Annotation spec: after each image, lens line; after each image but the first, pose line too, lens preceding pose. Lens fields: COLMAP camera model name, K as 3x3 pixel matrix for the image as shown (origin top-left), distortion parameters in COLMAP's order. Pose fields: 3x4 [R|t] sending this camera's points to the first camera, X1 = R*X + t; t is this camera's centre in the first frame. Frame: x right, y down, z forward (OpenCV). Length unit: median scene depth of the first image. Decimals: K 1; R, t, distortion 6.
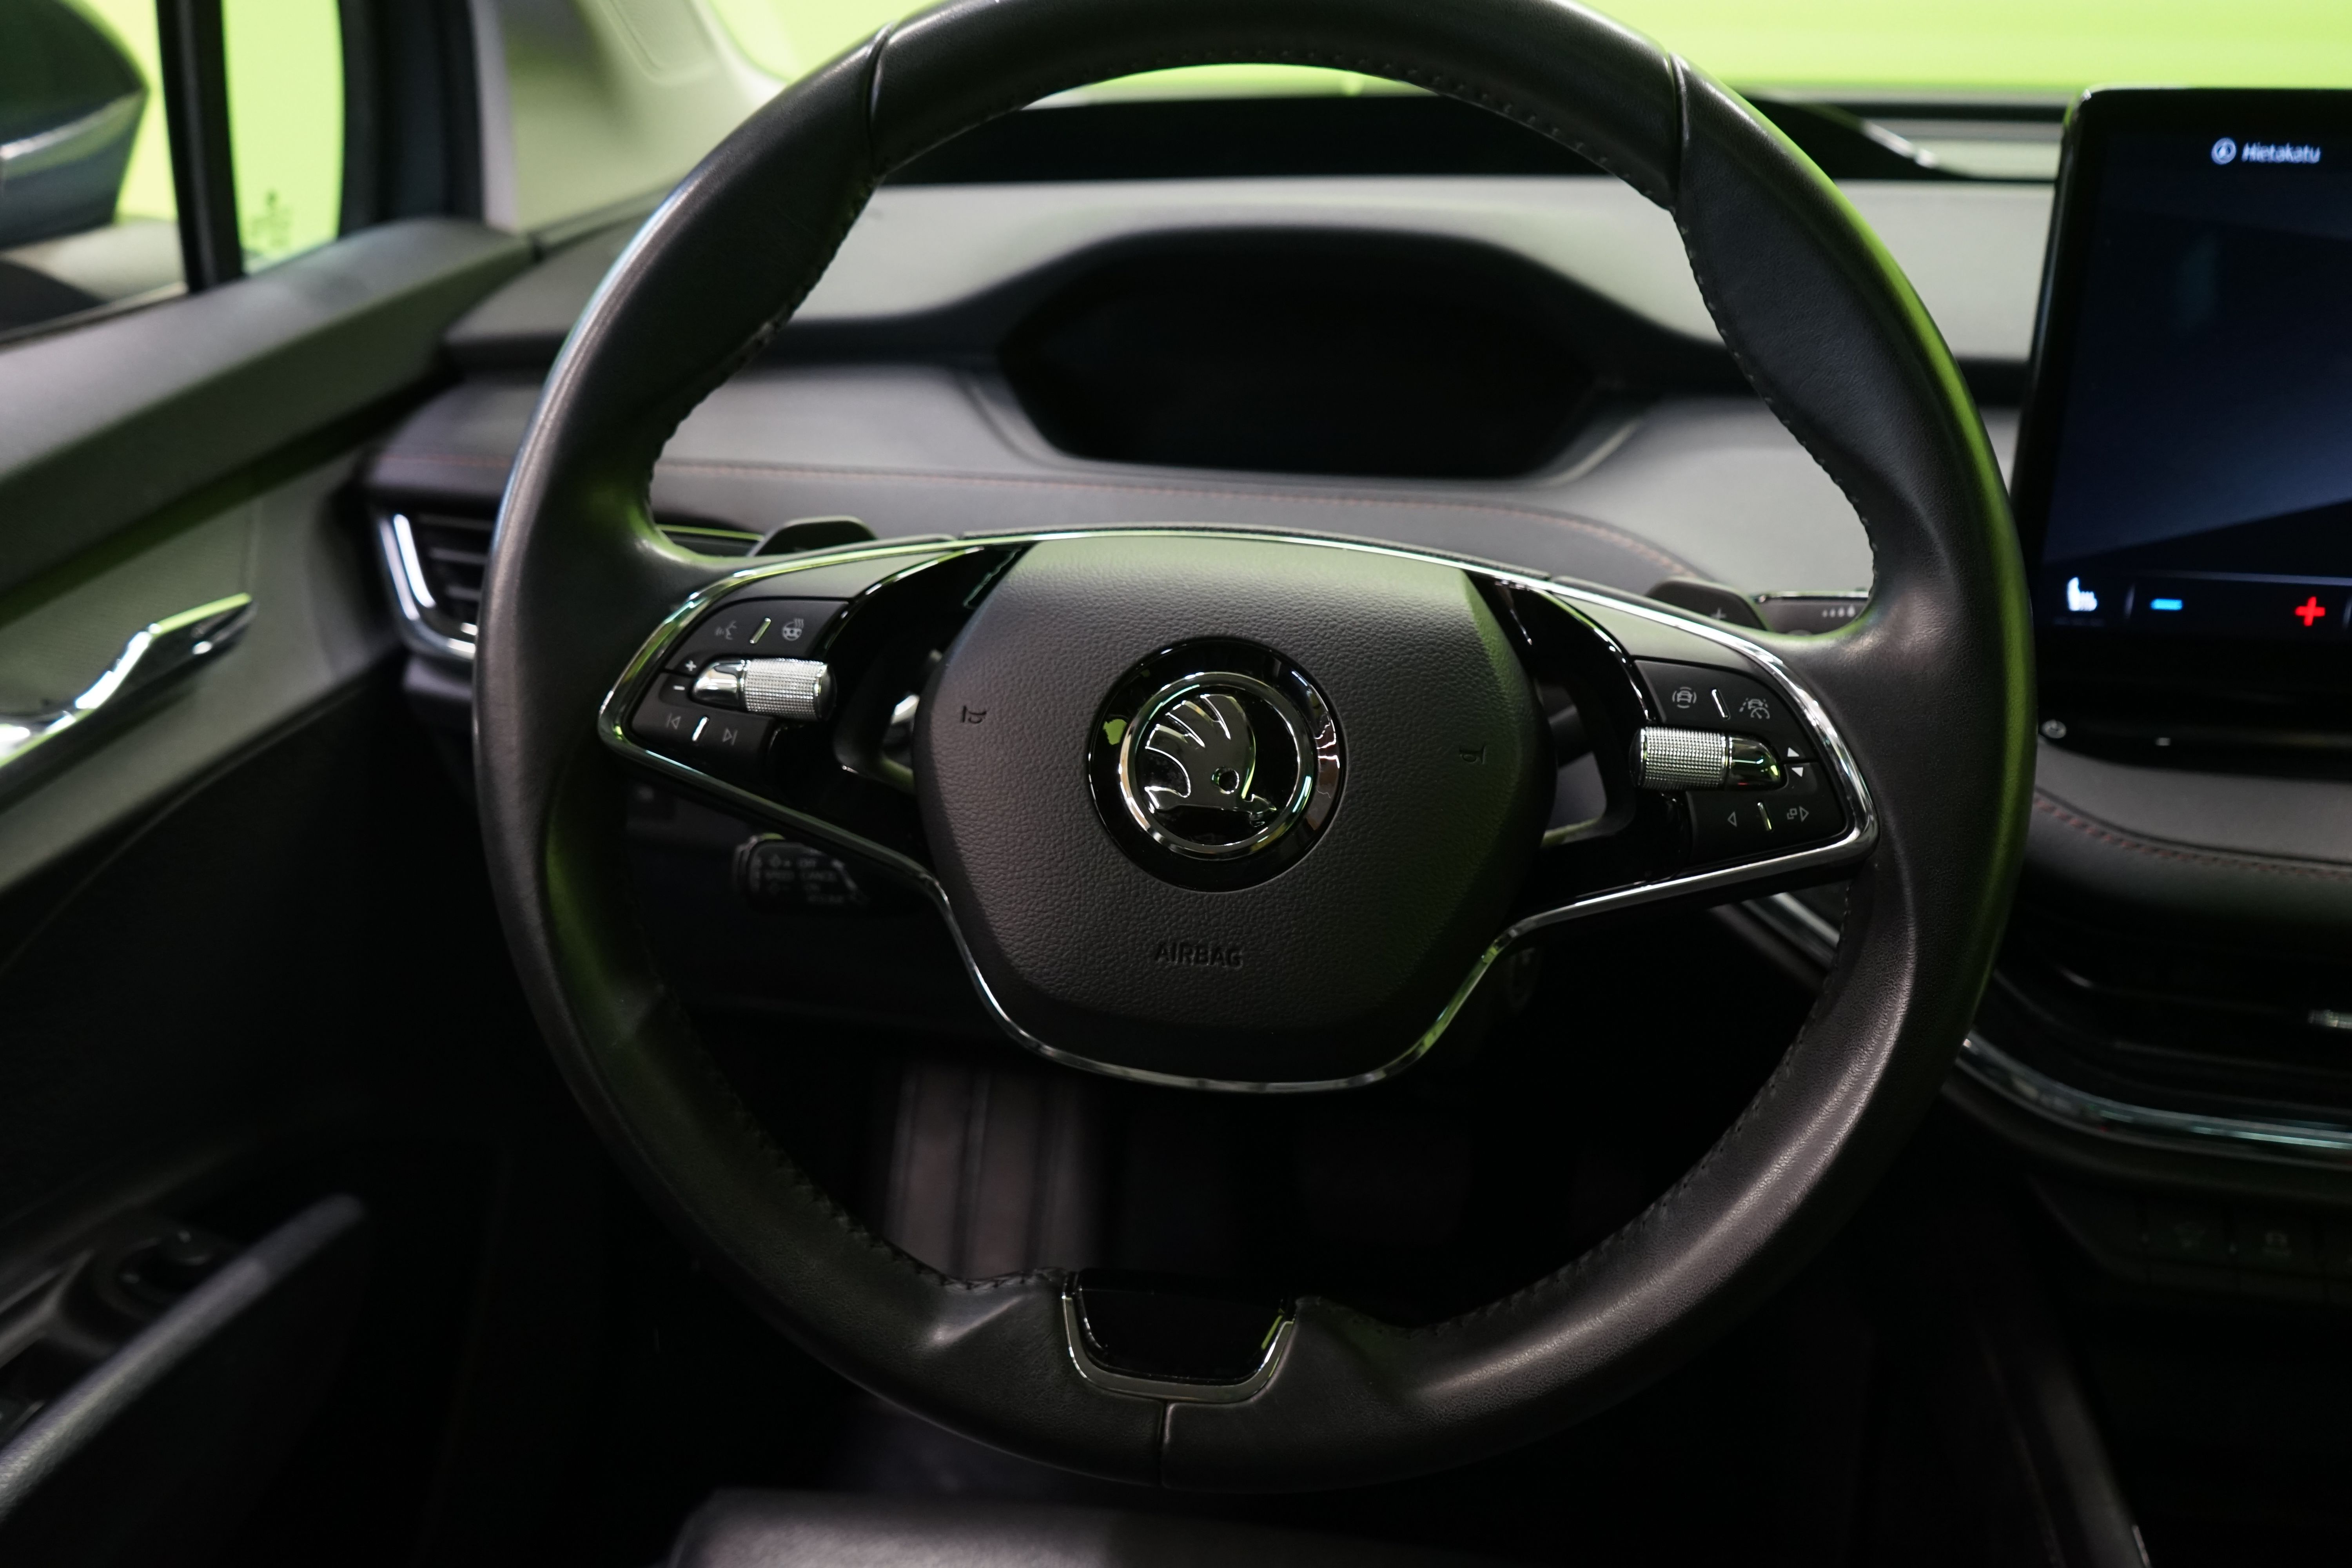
lens RADIAL K [[1872.0, 0, 1176.0], [0, 1872.0, 784.0], [0, 0, 1]] dist [-0.007887, 0.011558]
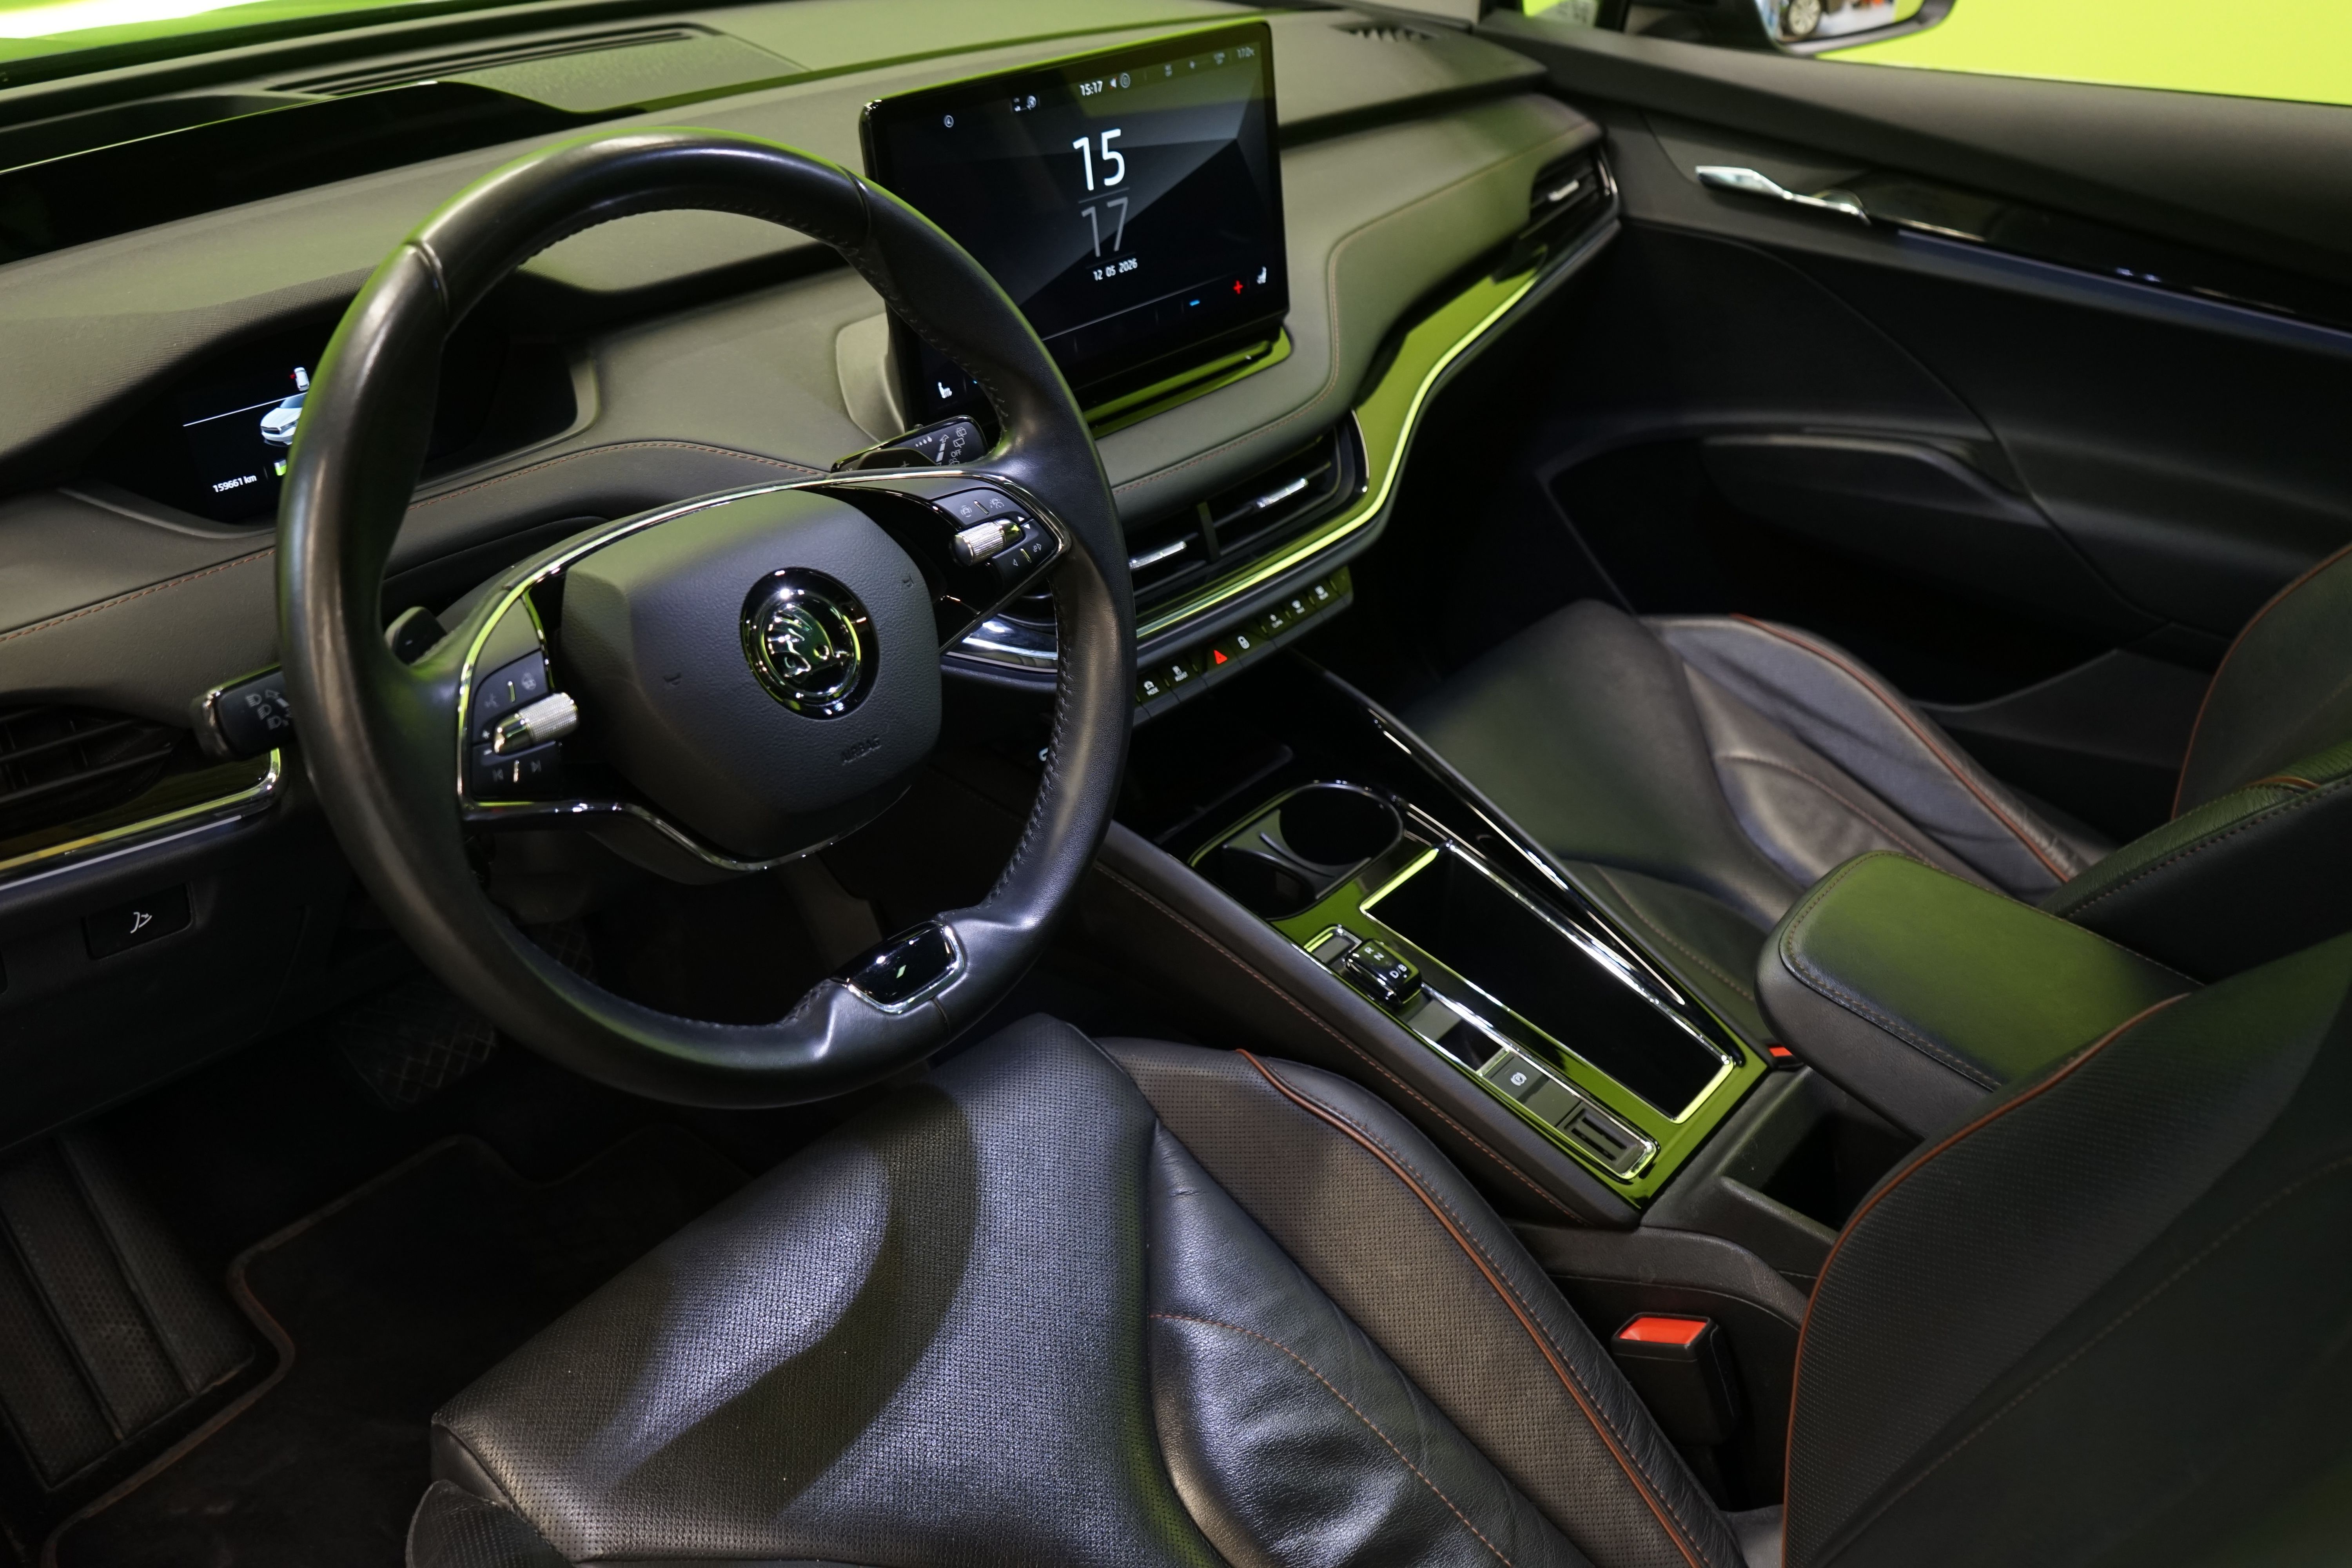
lens RADIAL K [[1956.9, 0, 1176.0], [0, 1956.9, 784.0], [0, 0, 1]] dist [-0.008422, 0.018021]
pose [[0.534361, -0.436254, 0.723976, -1.049663], [0.345088, 0.894480, 0.284289, -0.264712], [-0.771603, 0.097922, 0.628521, -0.301397]]
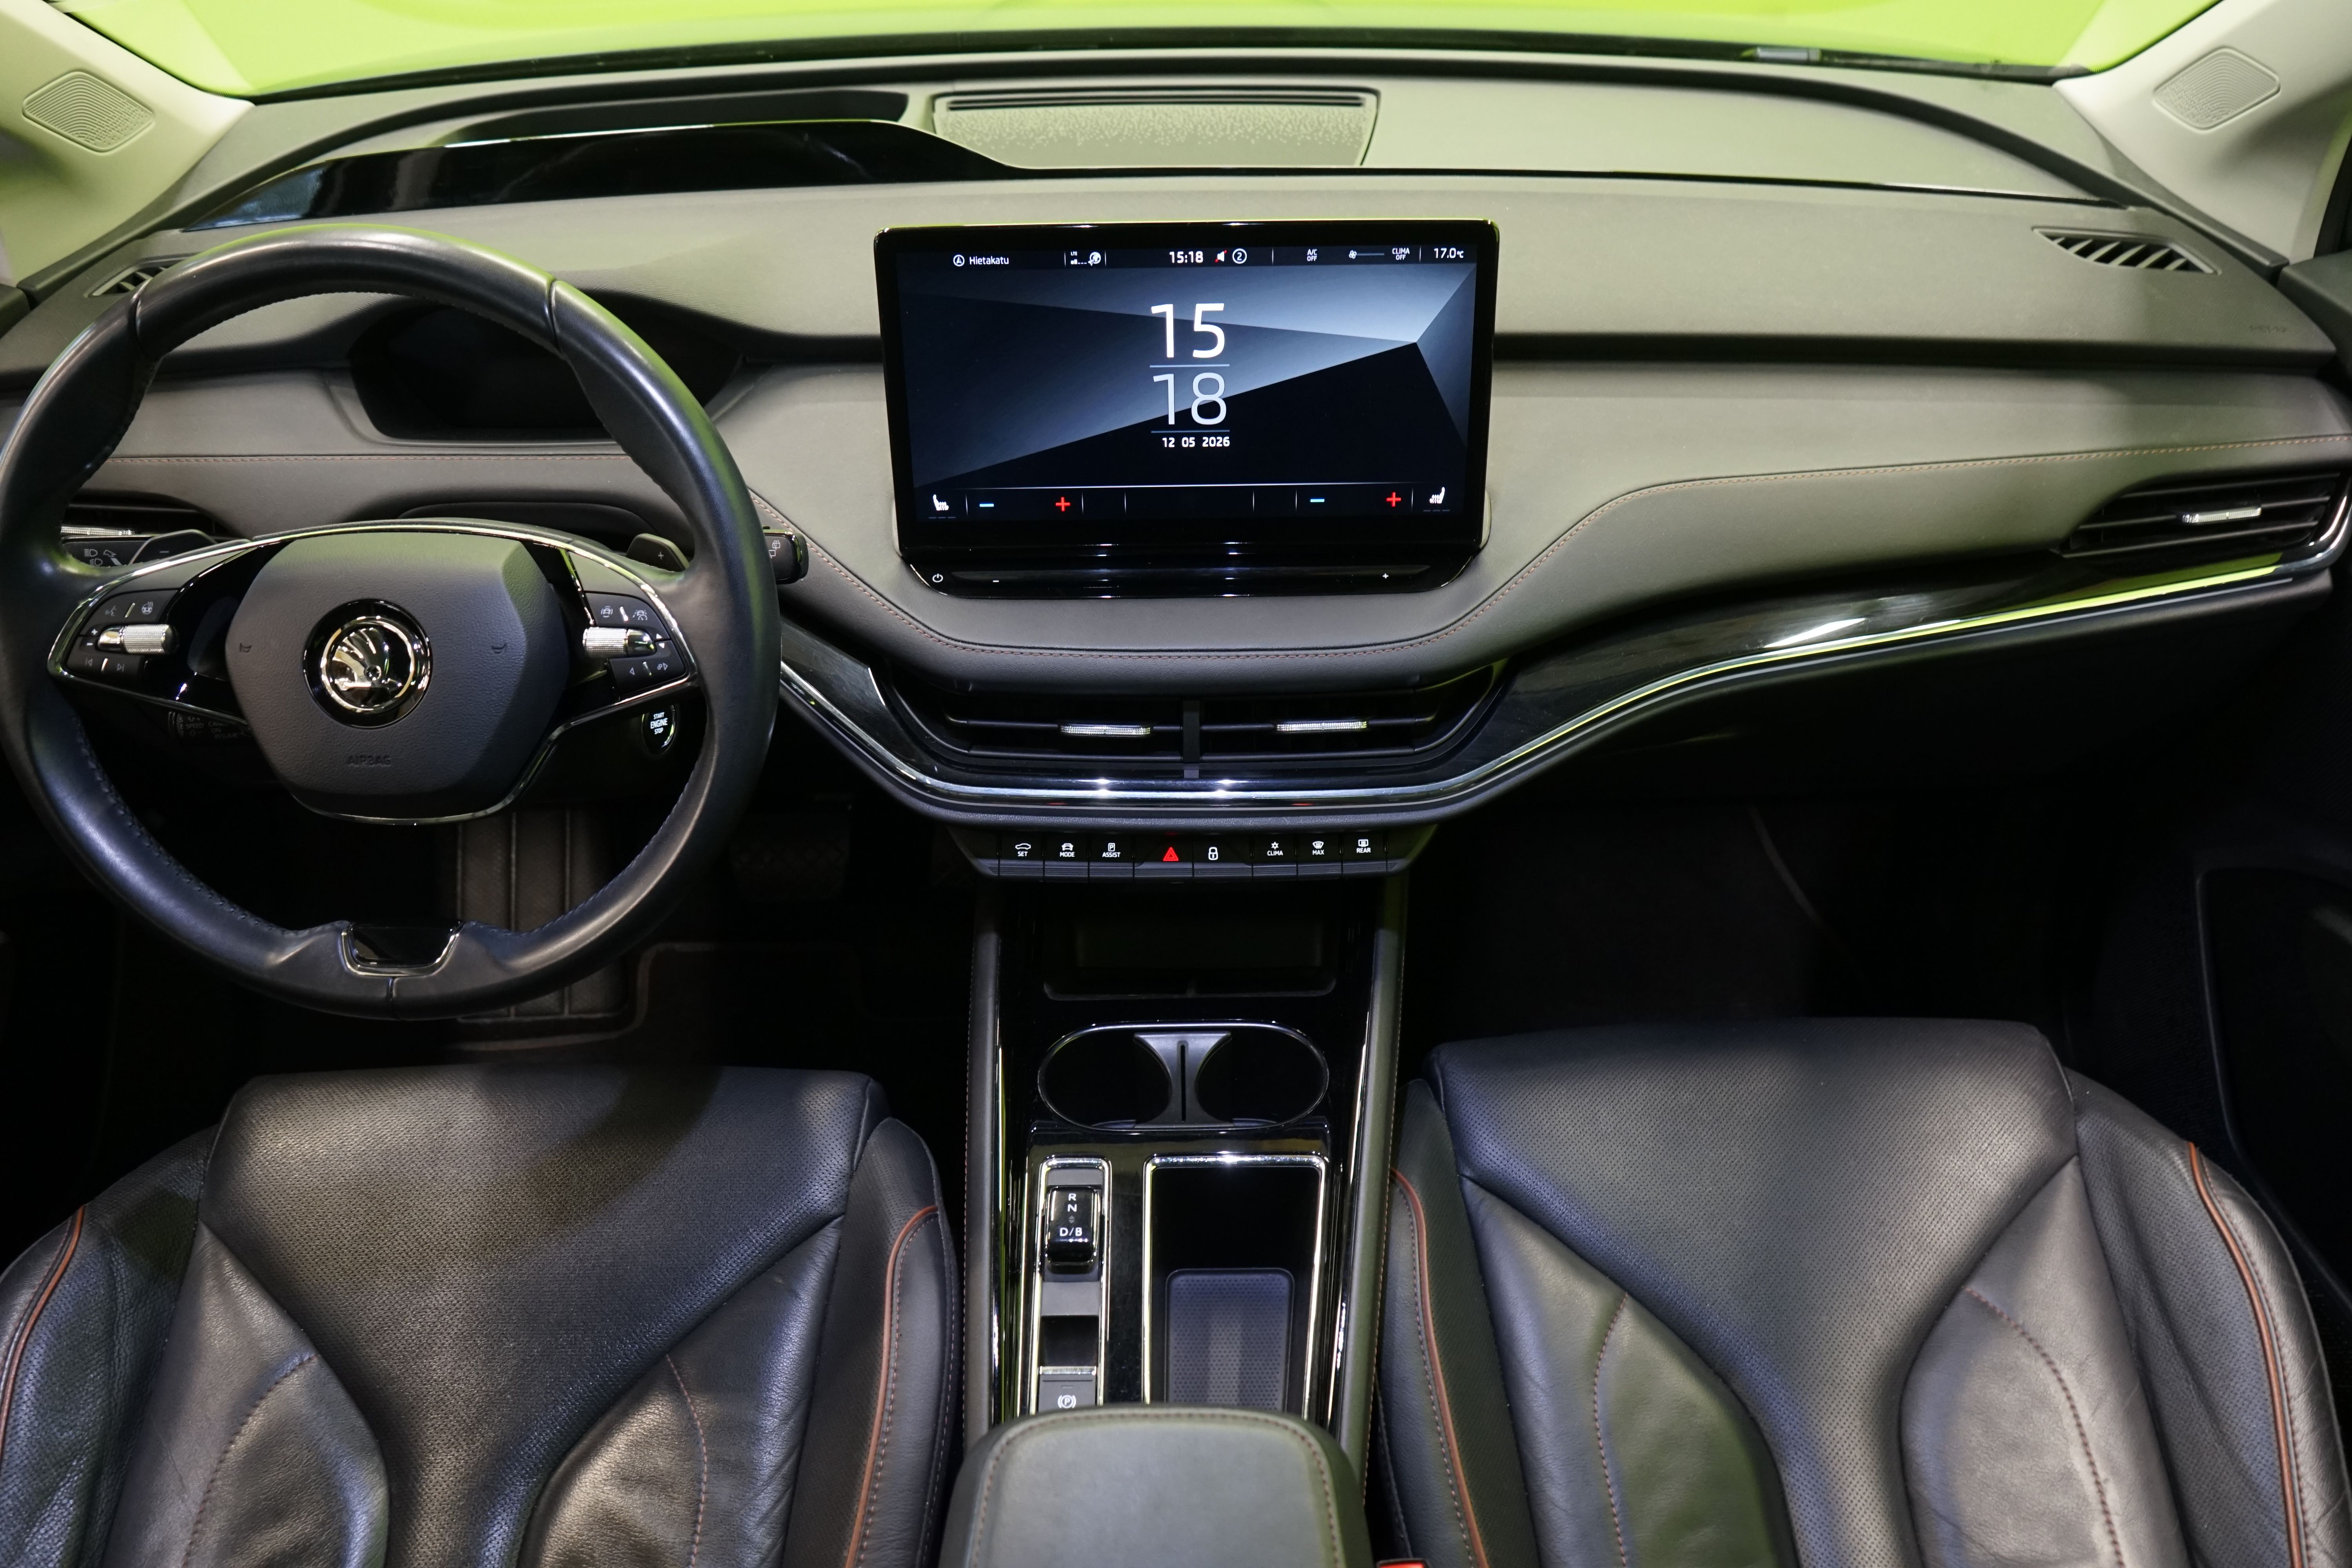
lens RADIAL K [[1872.0, 0, 1176.0], [0, 1872.0, 784.0], [0, 0, 1]] dist [-0.007887, 0.011558]
pose [[0.991478, -0.090282, 0.093922, 0.640029], [0.073925, 0.983517, 0.165015, -0.143427], [-0.107271, -0.156666, 0.981809, -1.012190]]
